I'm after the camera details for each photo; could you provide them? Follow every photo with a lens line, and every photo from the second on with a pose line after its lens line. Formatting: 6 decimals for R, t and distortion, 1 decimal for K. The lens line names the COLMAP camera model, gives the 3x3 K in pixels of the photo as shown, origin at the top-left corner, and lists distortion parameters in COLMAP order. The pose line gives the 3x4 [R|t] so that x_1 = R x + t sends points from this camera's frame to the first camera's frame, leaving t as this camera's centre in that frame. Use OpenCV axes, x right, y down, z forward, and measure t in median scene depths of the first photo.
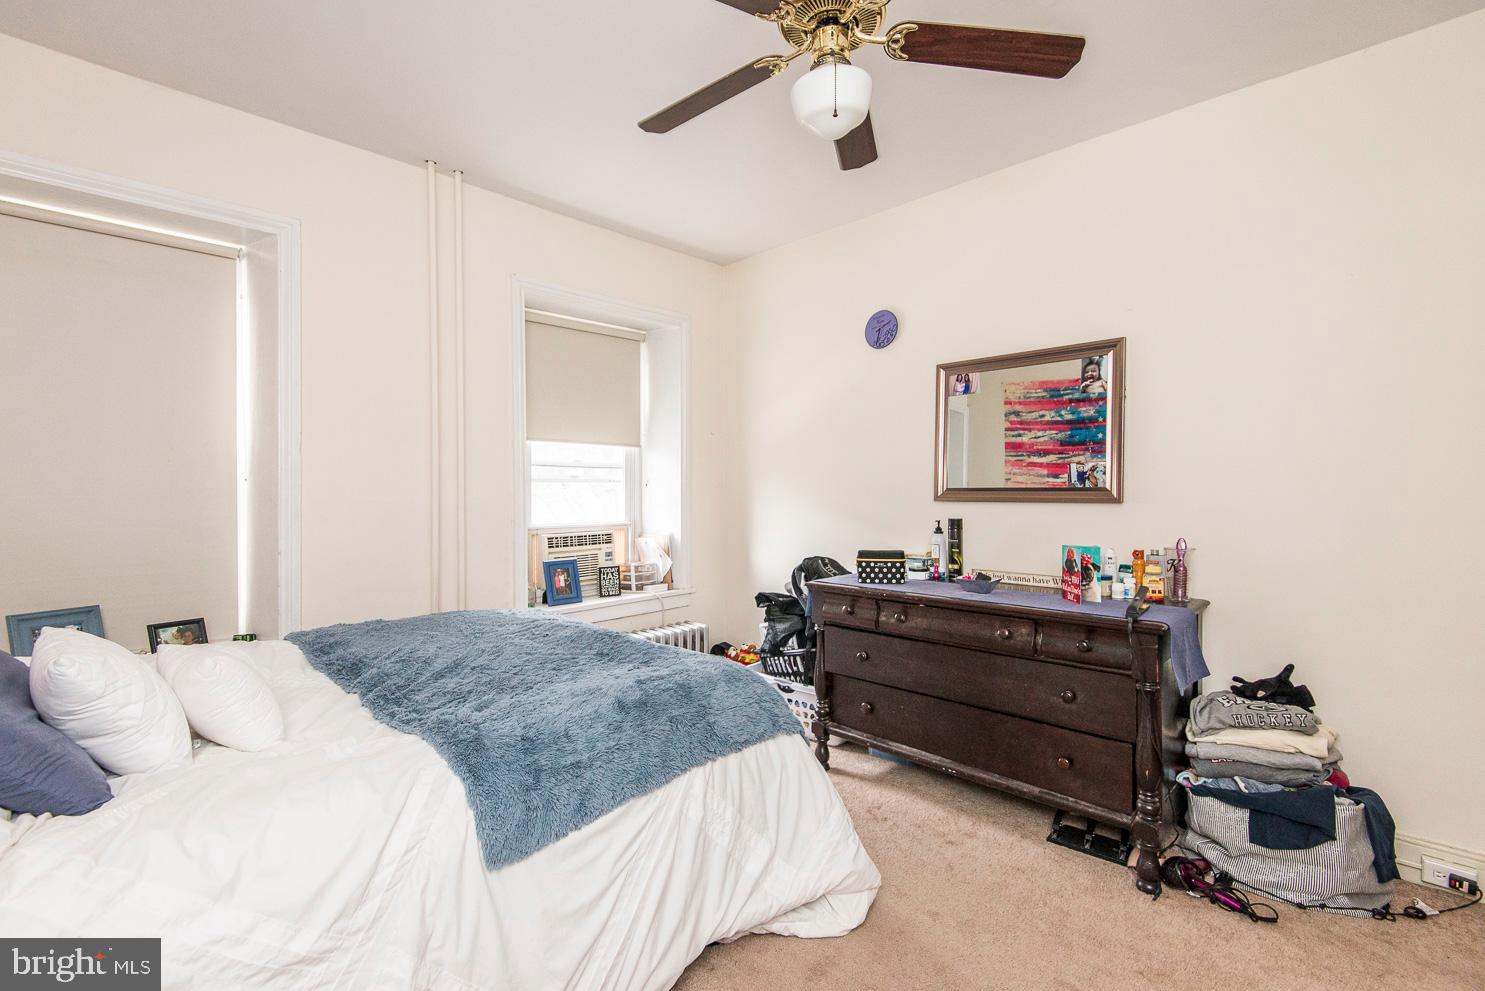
lens RADIAL K [[683.5, 0, 737.9], [0, 683.5, 494.5], [0, 0, 1]] dist [0.034624, -0.024780]
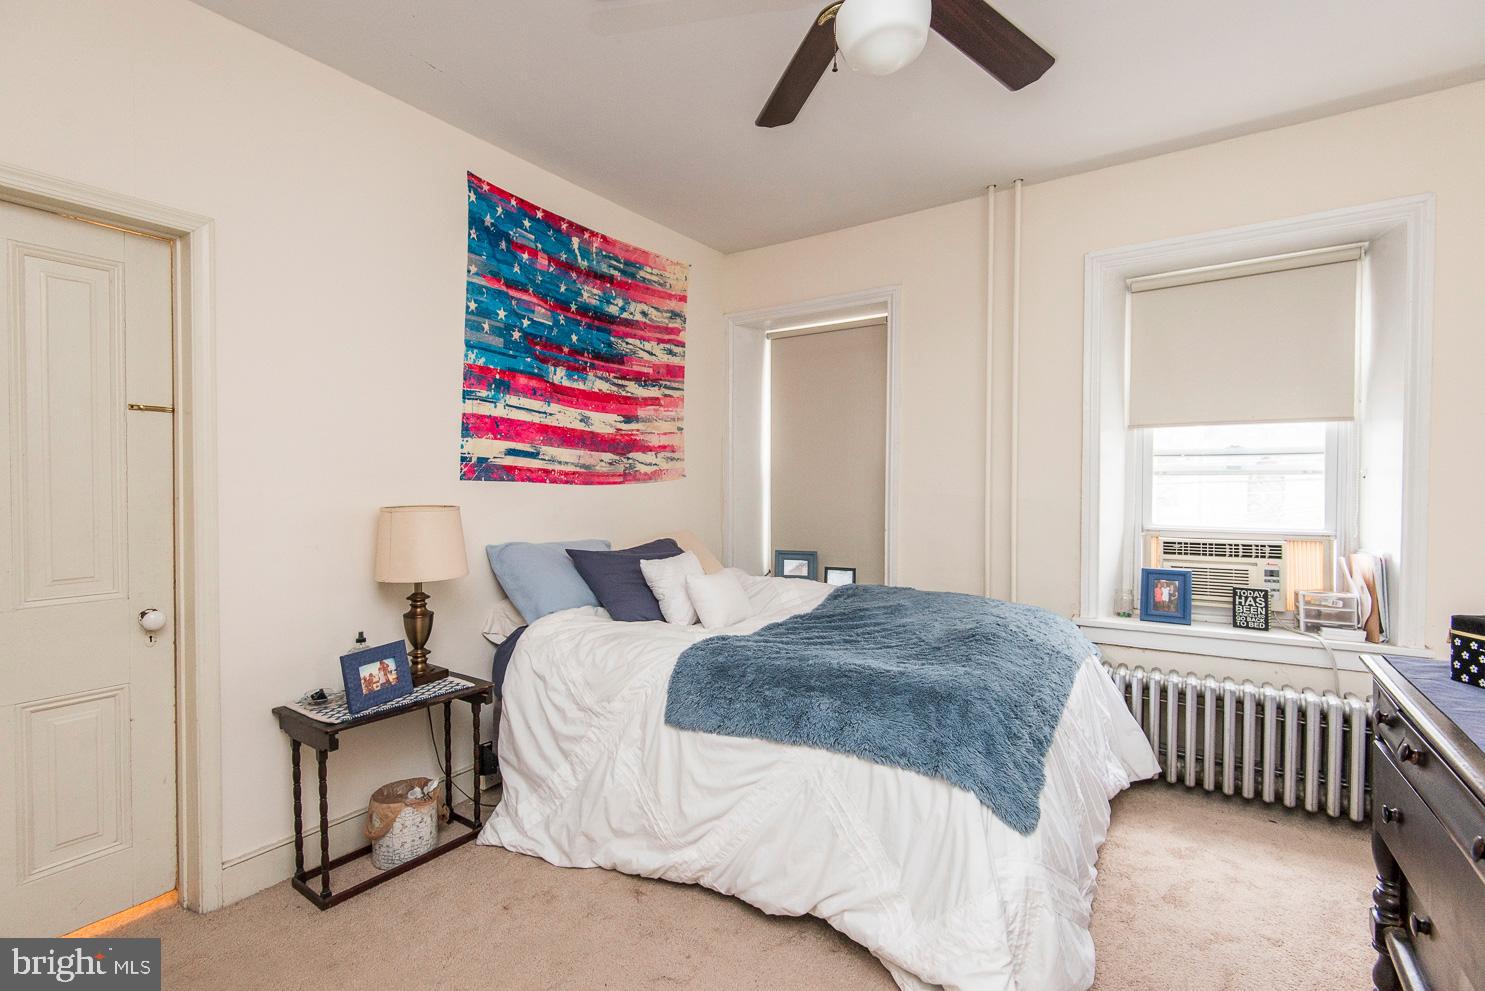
lens RADIAL K [[683.5, 0, 737.9], [0, 683.5, 494.5], [0, 0, 1]] dist [0.034624, -0.024780]
pose [[0.174384, 0.018626, -0.984502, 0.446709], [-0.006705, 0.999820, 0.017728, -0.005745], [0.984655, 0.003510, 0.174477, 0.324300]]
